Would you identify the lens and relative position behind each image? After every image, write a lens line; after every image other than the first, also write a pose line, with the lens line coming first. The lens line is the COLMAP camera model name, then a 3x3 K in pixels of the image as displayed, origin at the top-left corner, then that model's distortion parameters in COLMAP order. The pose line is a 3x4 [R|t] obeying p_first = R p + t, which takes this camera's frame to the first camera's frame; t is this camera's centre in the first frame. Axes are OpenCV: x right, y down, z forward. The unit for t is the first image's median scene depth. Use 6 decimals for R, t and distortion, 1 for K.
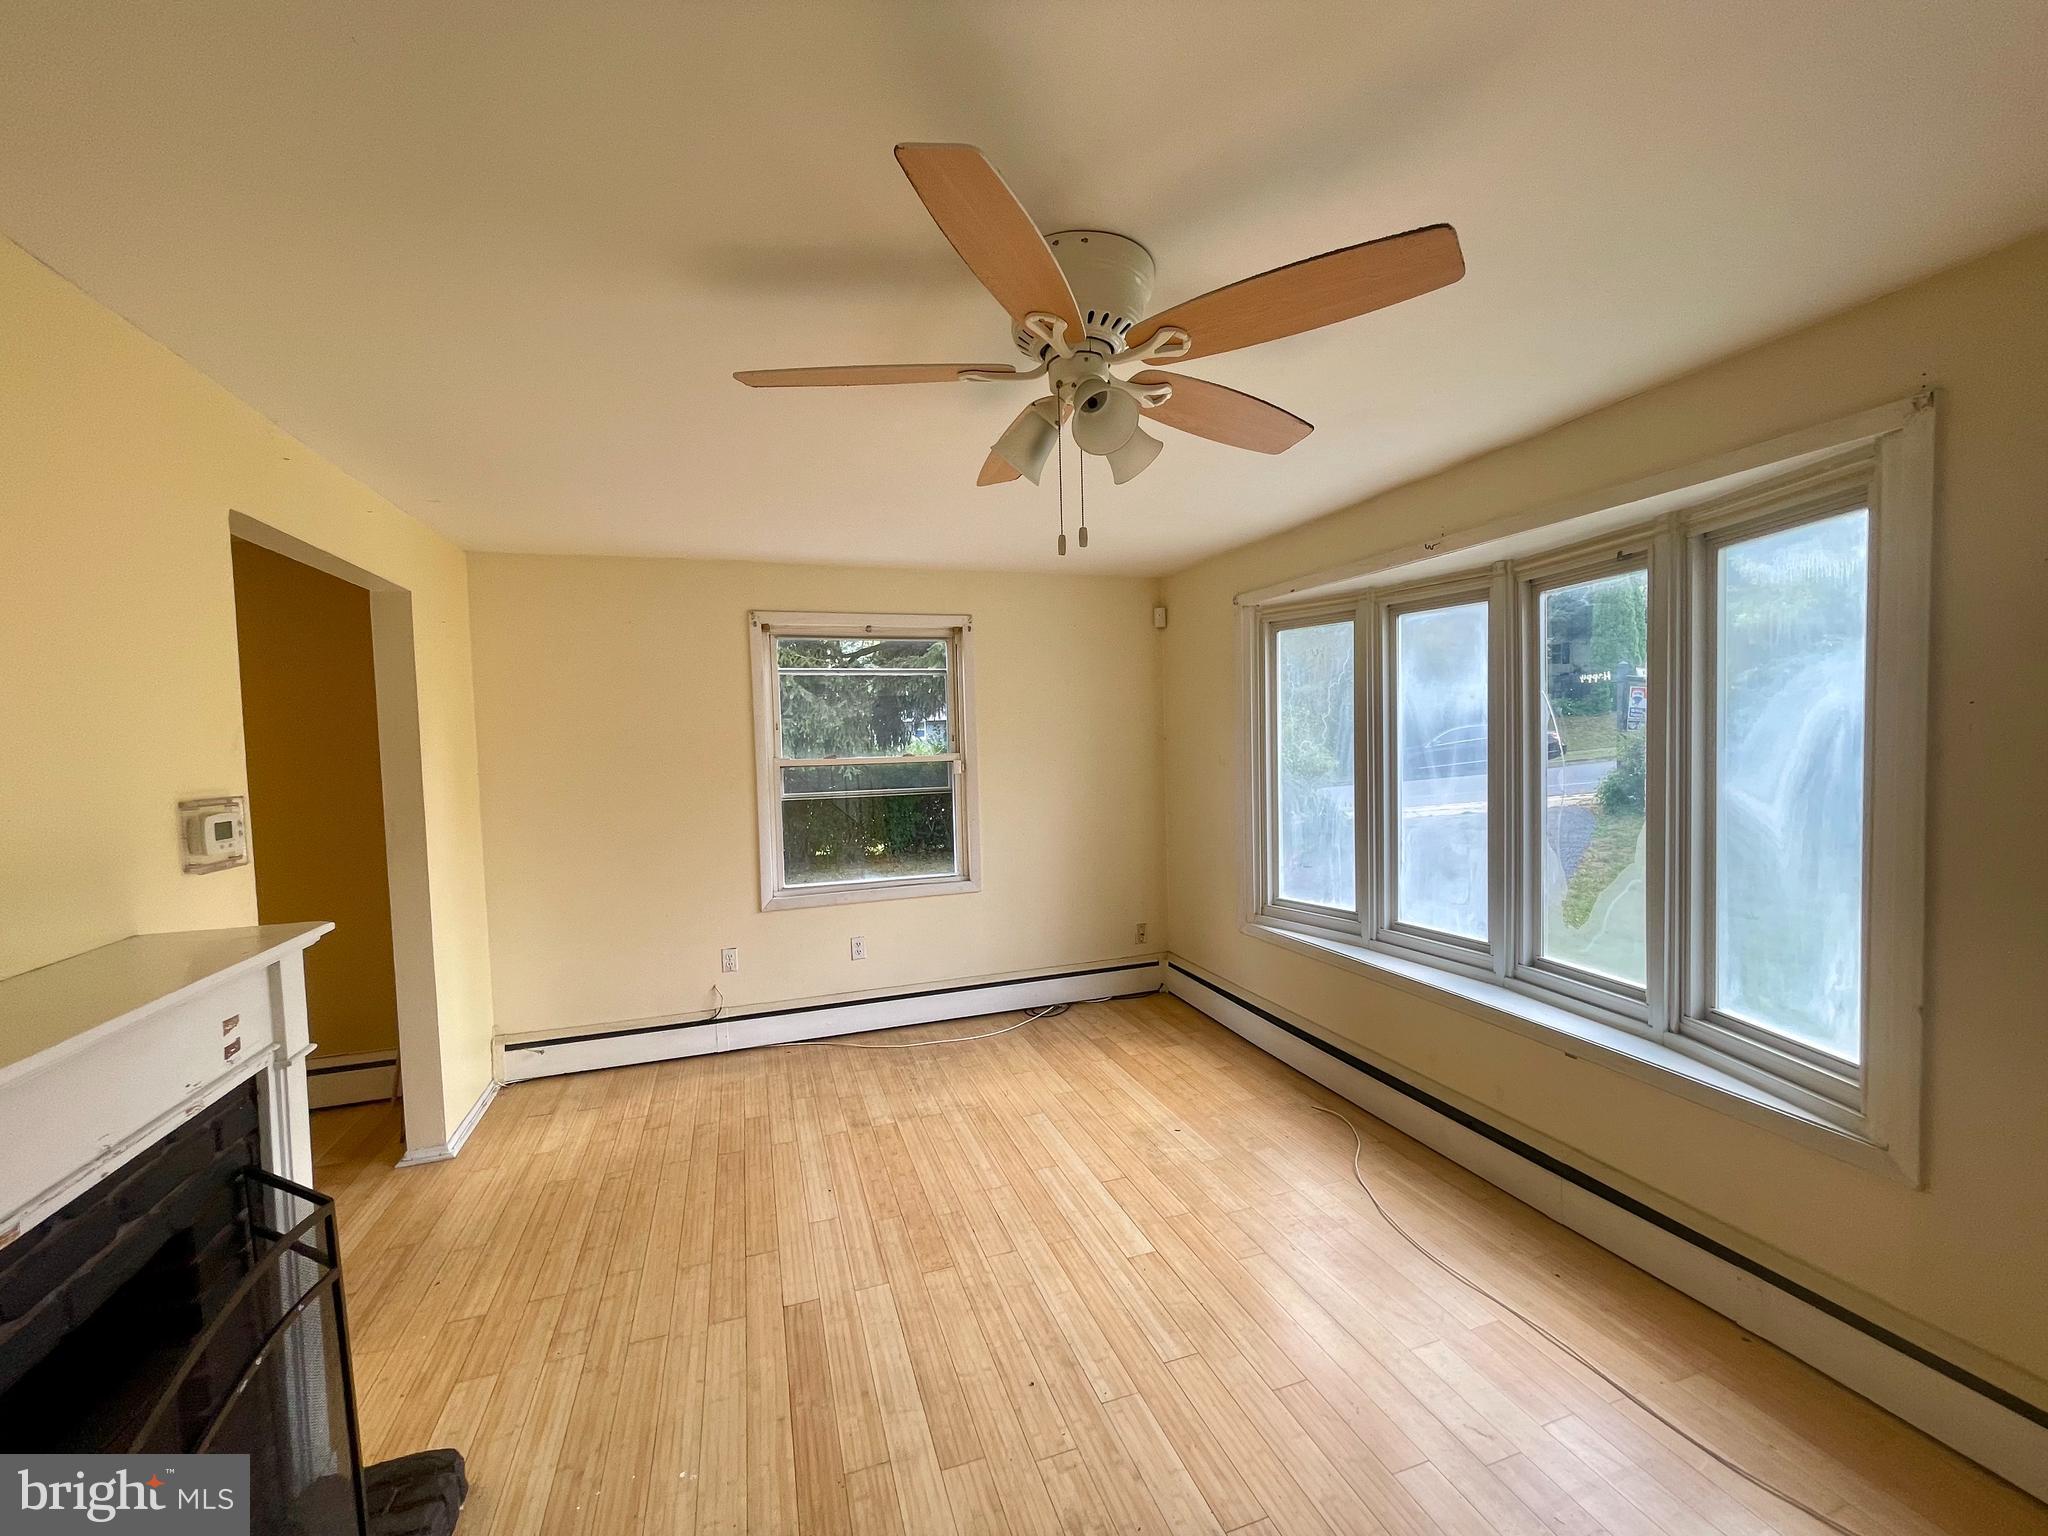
lens RADIAL K [[825.8, 0, 1013.9], [0, 825.8, 775.4], [0, 0, 1]] dist [0.001633, 0.000158]
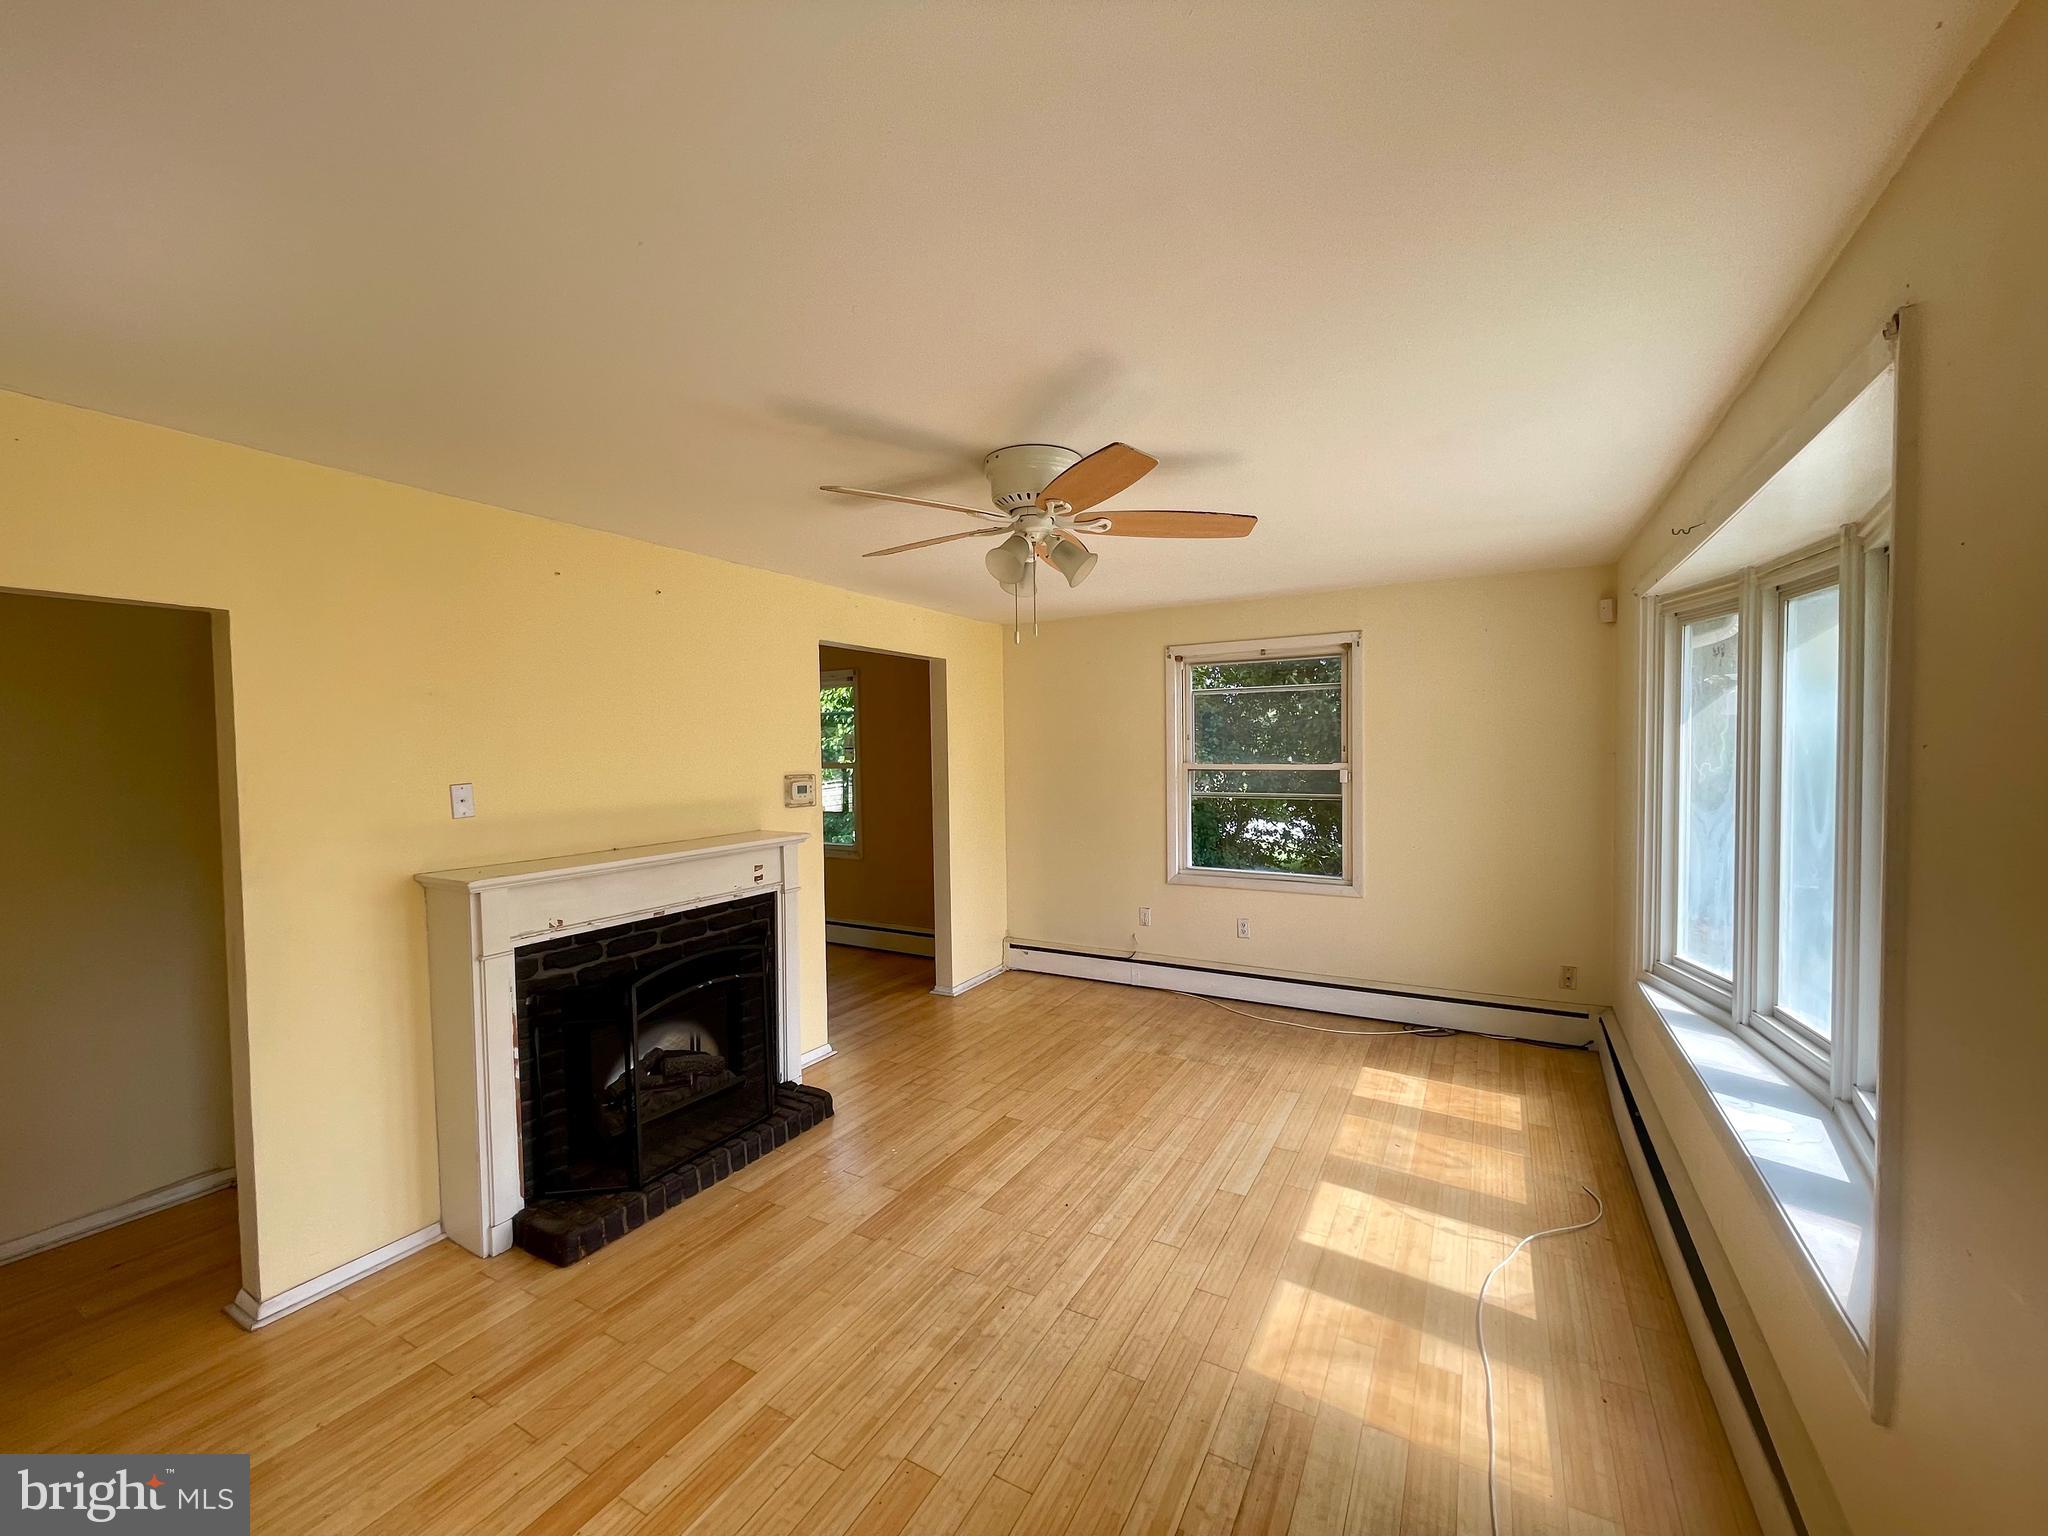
lens RADIAL K [[825.8, 0, 1012.8], [0, 825.8, 770.6], [0, 0, 1]] dist [0.001633, 0.000158]
pose [[0.663749, 0.039410, -0.746916, 0.763431], [-0.040094, 0.999050, 0.017084, -0.031403], [0.746880, 0.018608, 0.664698, -0.031955]]
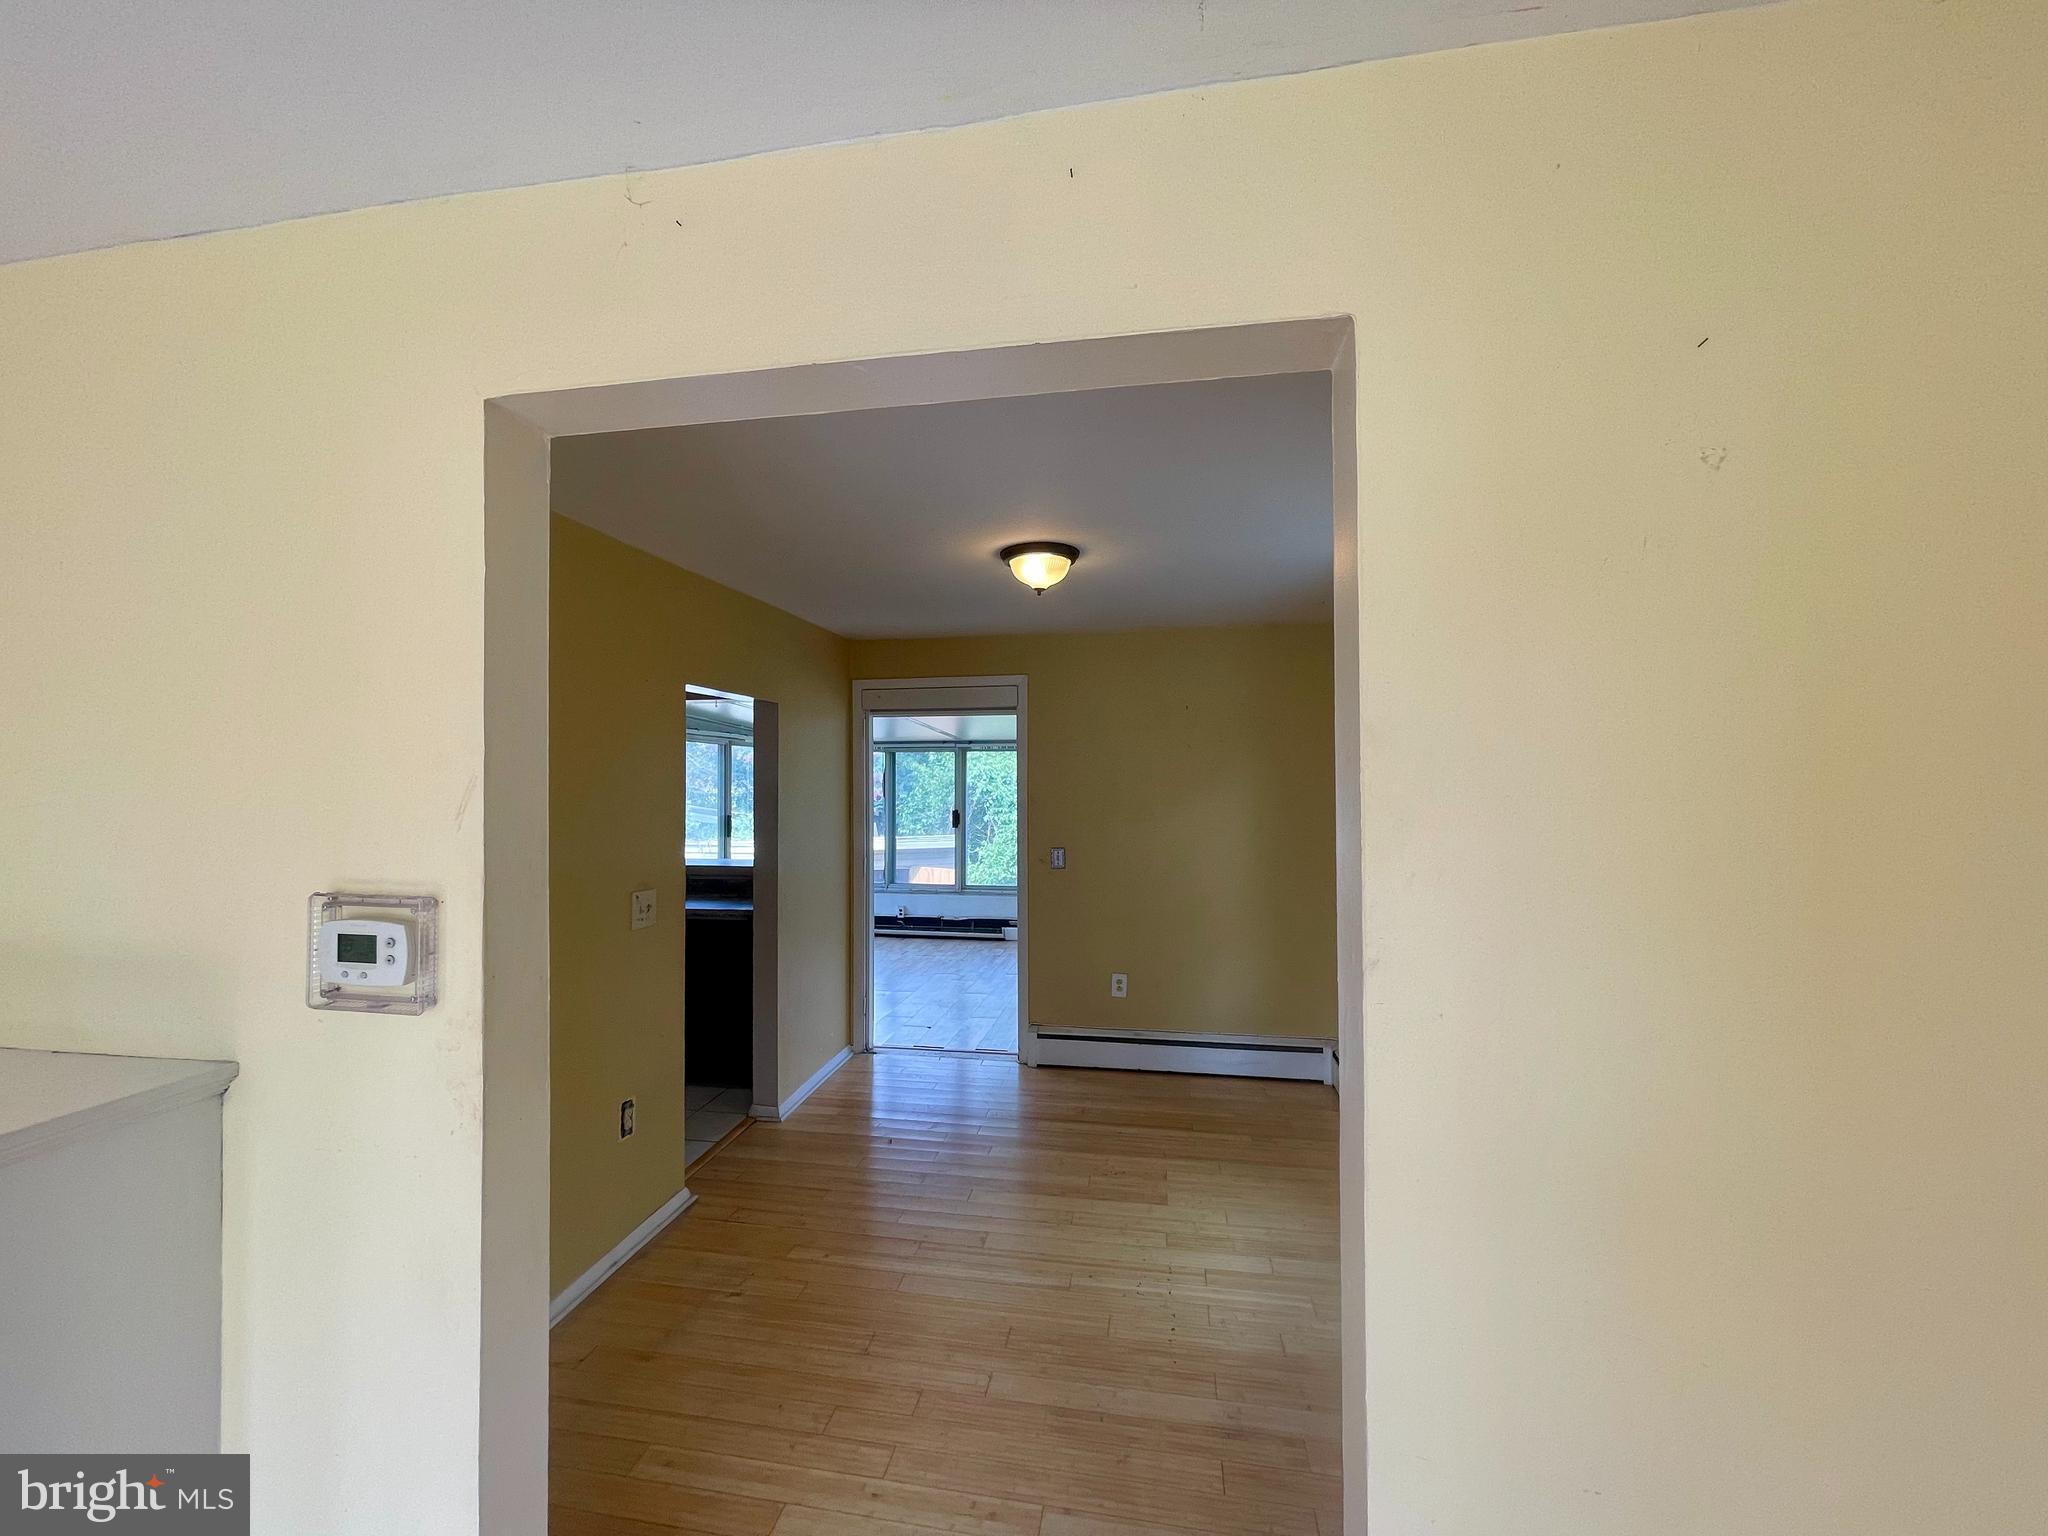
lens RADIAL K [[825.8, 0, 1017.2], [0, 825.8, 771.2], [0, 0, 1]] dist [0.001633, 0.000158]
pose [[-0.473724, 0.018664, -0.880475, -0.468688], [-0.026751, 0.999009, 0.035570, -0.070877], [0.880267, 0.040404, -0.472756, 1.235365]]
